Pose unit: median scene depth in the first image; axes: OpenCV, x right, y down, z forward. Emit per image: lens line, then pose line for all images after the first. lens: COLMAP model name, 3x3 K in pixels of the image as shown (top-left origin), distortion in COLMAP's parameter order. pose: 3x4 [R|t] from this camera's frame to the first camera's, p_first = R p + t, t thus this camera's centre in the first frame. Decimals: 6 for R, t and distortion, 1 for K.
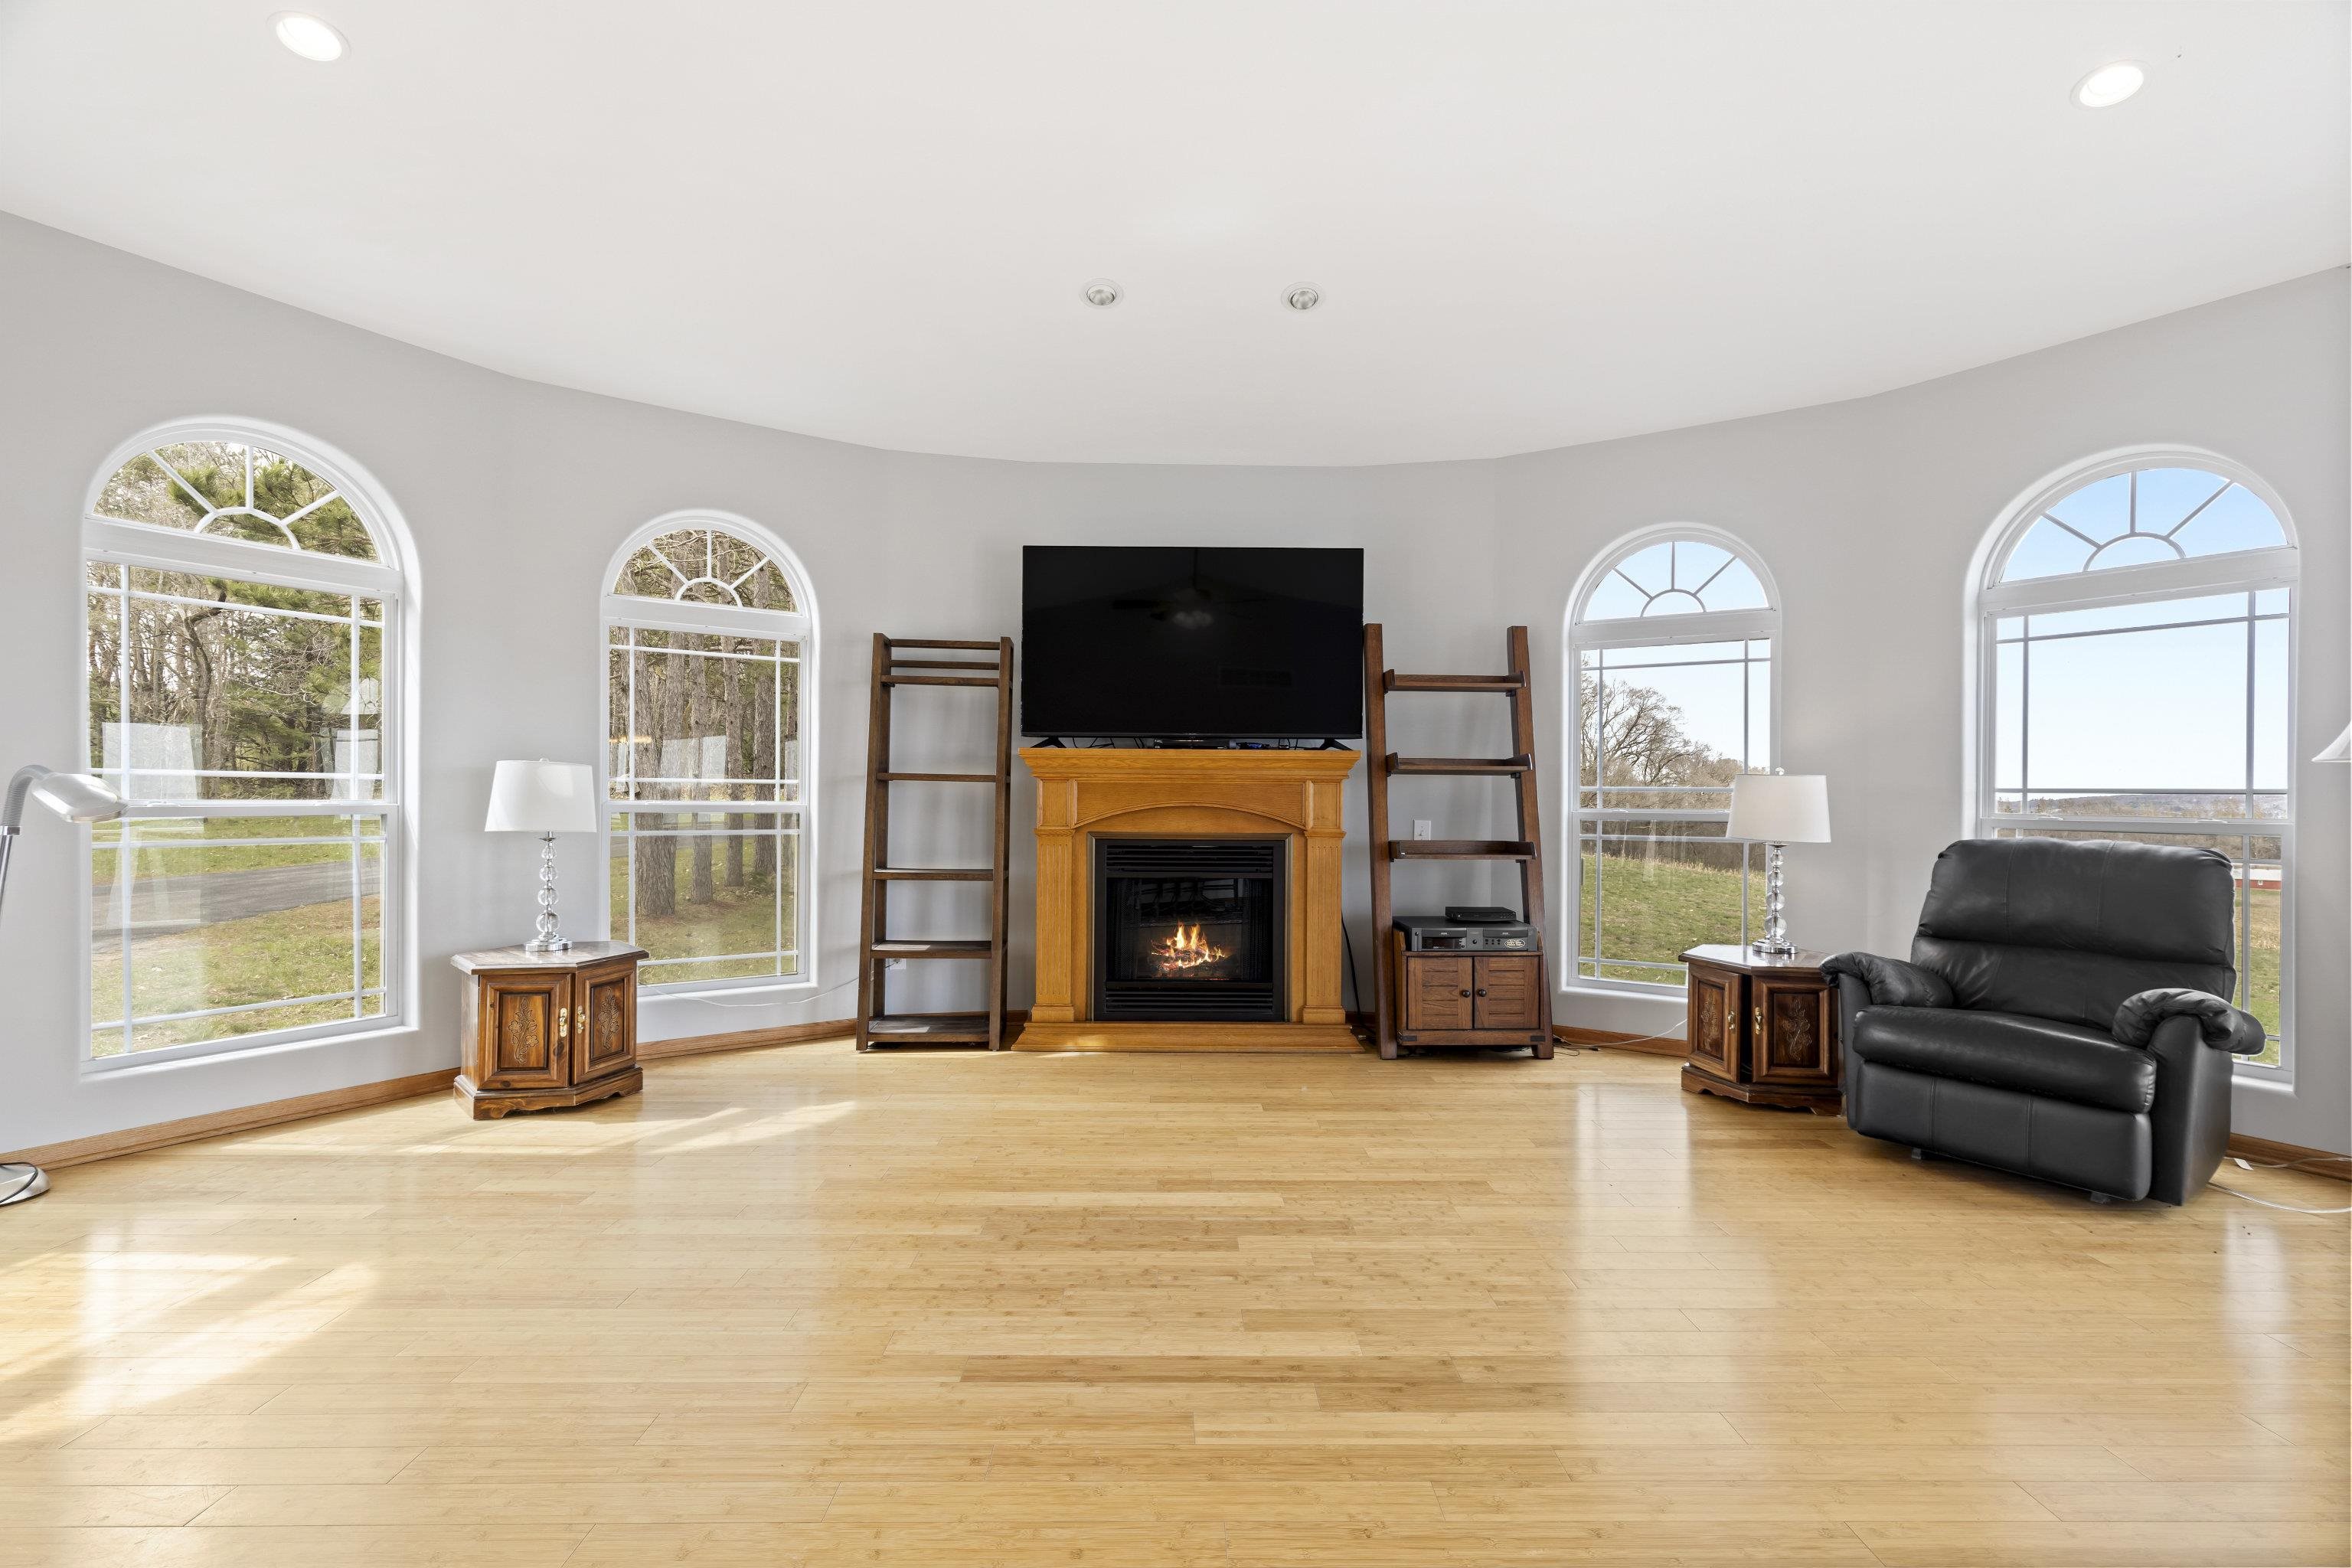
lens RADIAL K [[1083.8, 0, 1175.4], [0, 1083.8, 796.2], [0, 0, 1]] dist [0.004933, -0.000167]
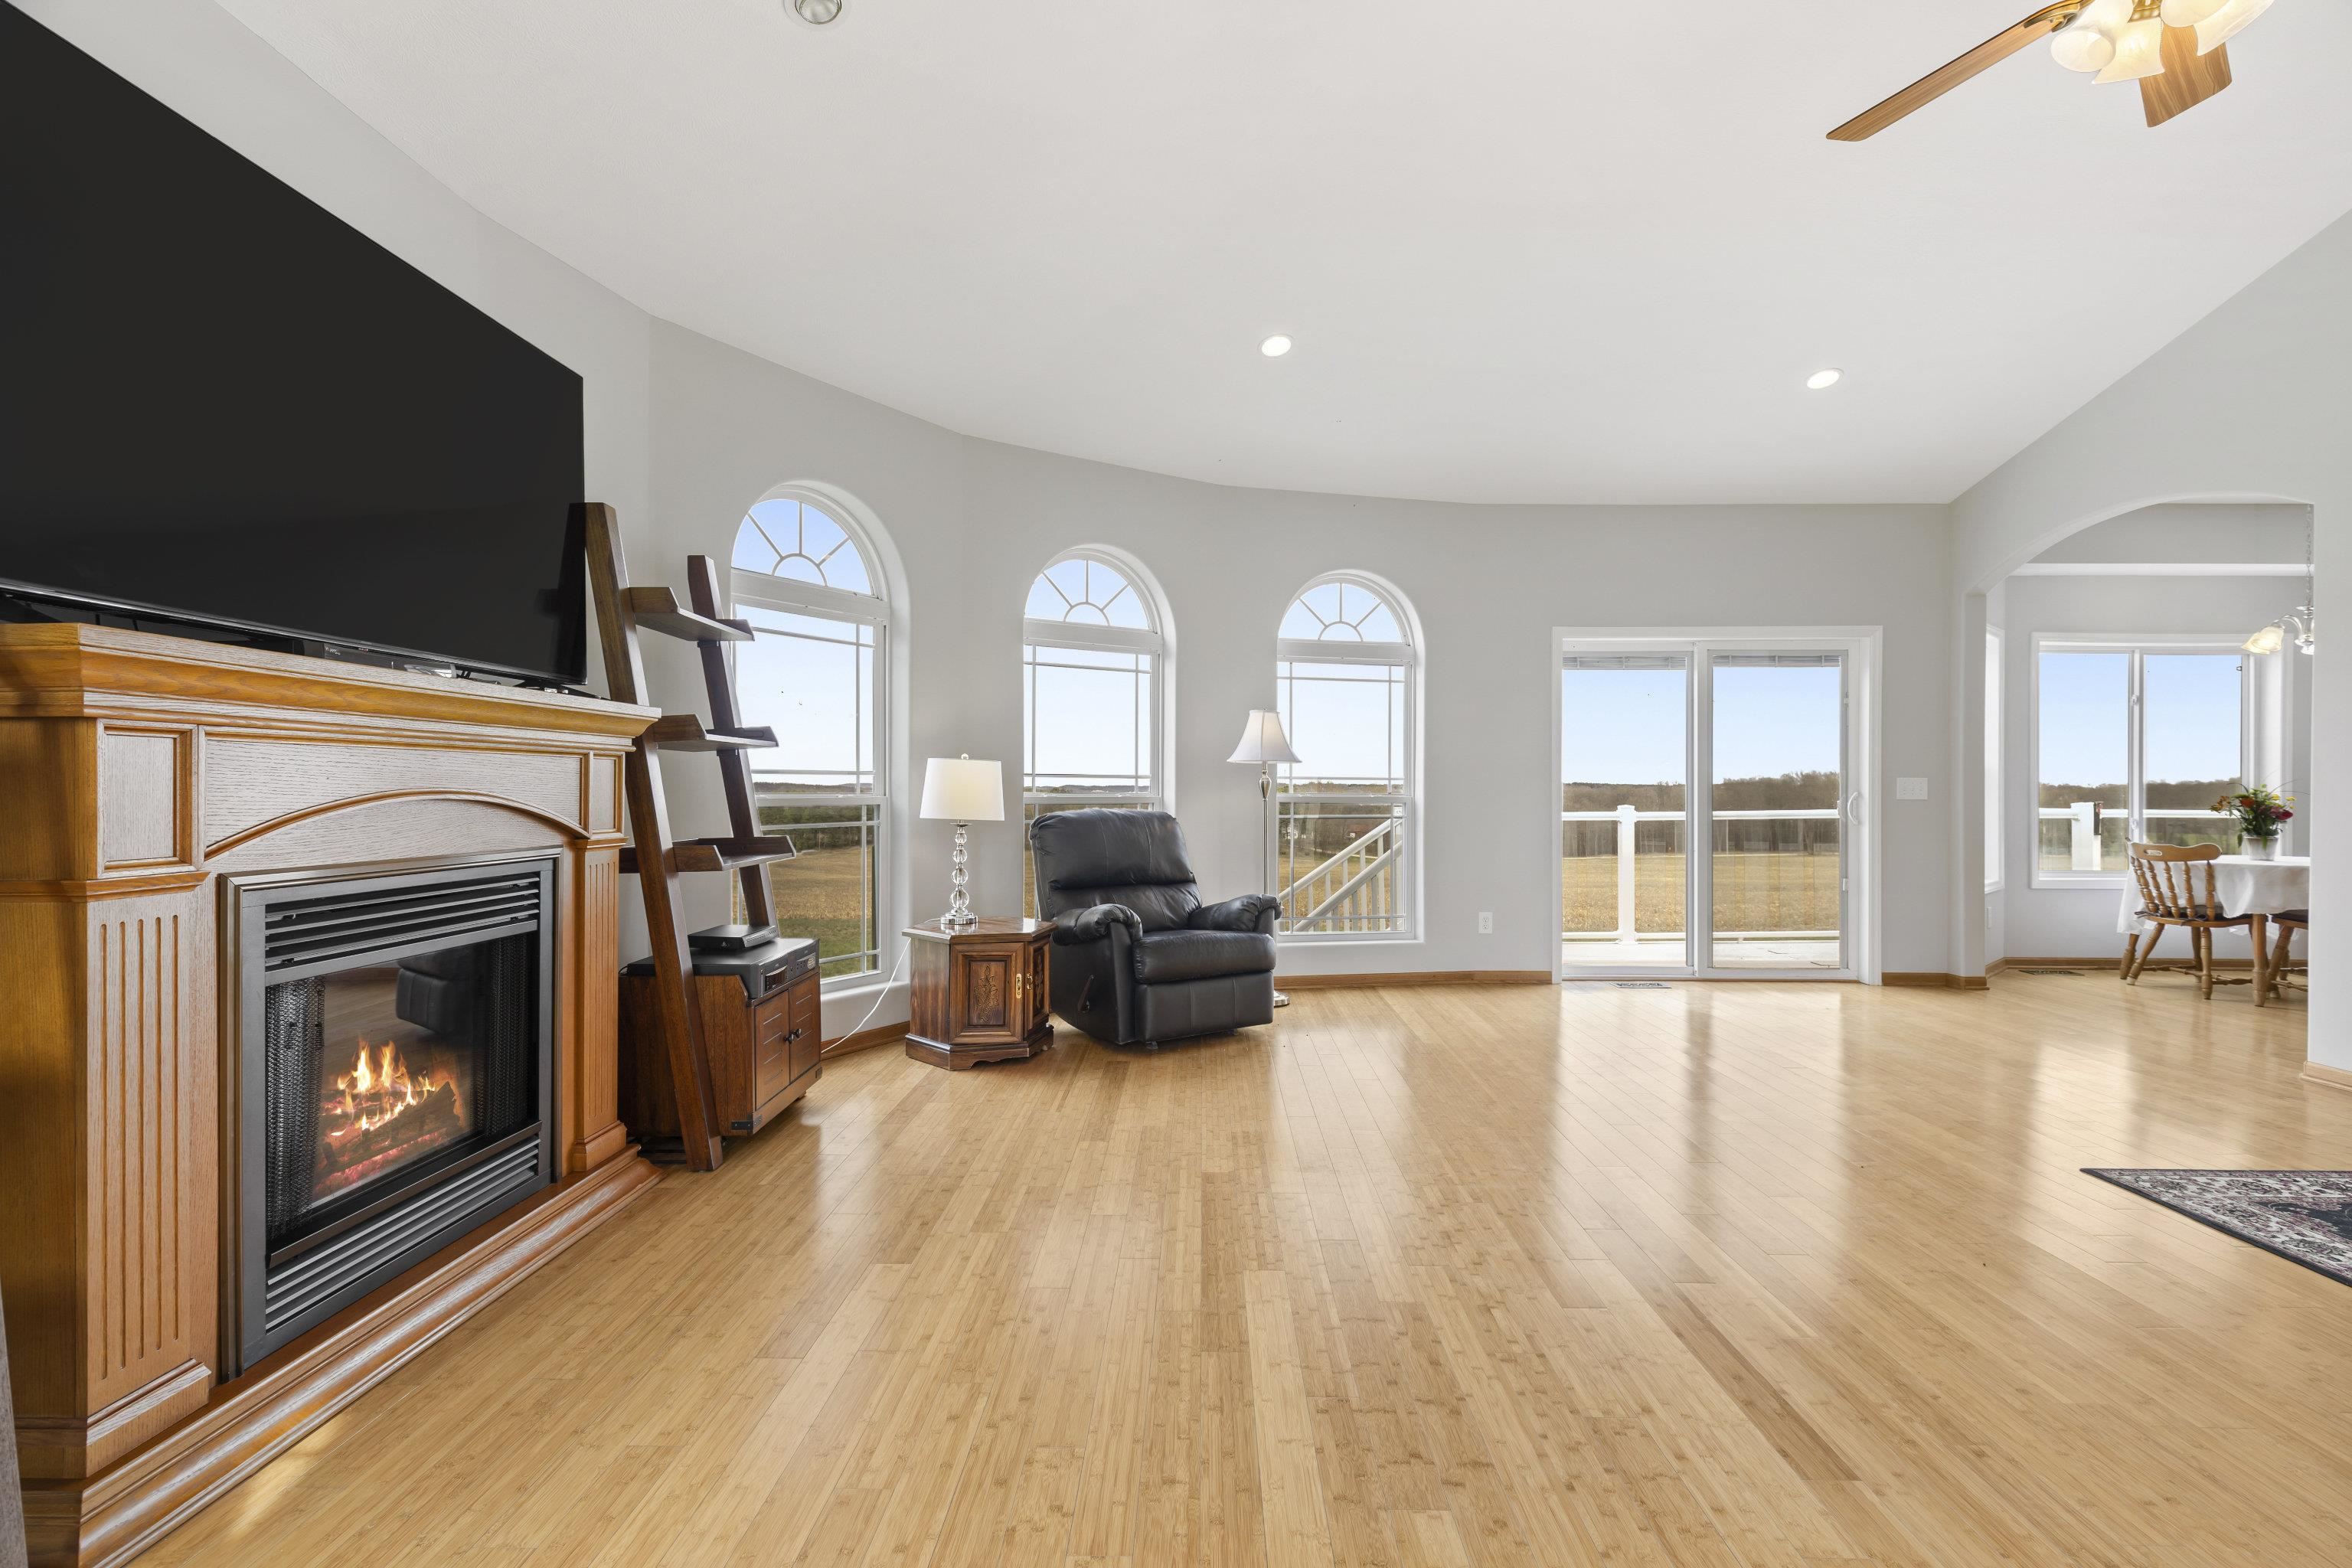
lens RADIAL K [[1083.8, 0, 1177.1], [0, 1083.8, 783.4], [0, 0, 1]] dist [0.004933, -0.000167]
pose [[-0.003706, -0.000820, 0.999993, -0.683060], [-0.001992, 0.999998, 0.000813, 0.002086], [-0.999991, -0.001989, -0.003708, 1.012303]]
